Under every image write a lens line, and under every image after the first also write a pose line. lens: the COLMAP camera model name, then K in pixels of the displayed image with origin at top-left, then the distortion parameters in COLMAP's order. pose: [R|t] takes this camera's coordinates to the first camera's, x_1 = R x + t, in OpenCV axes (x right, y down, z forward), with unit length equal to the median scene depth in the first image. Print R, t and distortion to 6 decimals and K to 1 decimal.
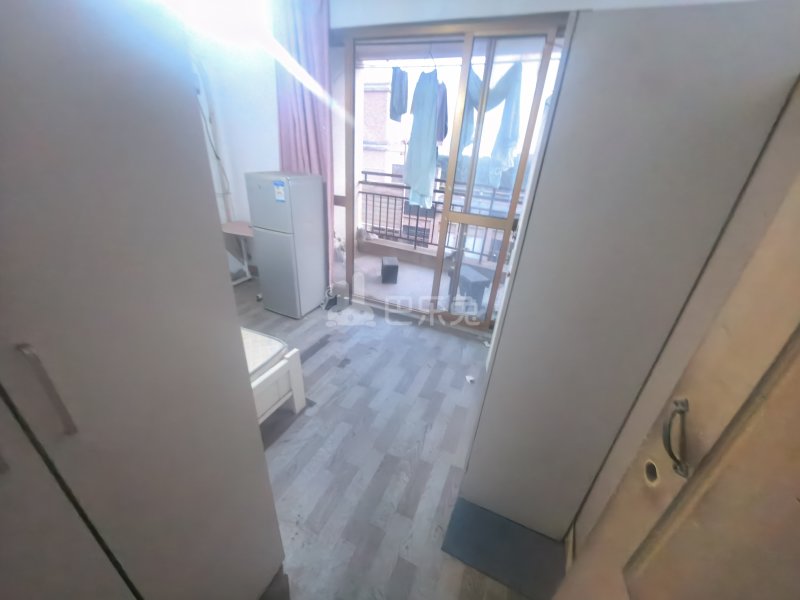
lens RADIAL K [[317.4, 0, 405.7], [0, 317.4, 307.3], [0, 0, 1]] dist [-0.001810, -0.000002]
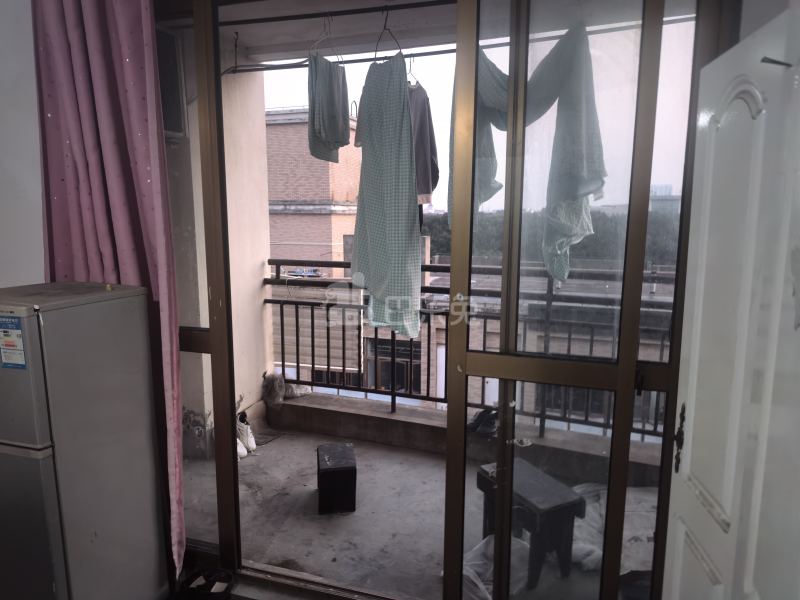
lens RADIAL K [[577.7, 0, 424.3], [0, 577.7, 303.4], [0, 0, 1]] dist [0.030960, -0.051935]
pose [[0.993167, -0.080993, 0.084019, 0.024780], [0.102040, 0.952050, -0.288426, -0.136223], [-0.056630, 0.295029, 0.953809, 0.259207]]
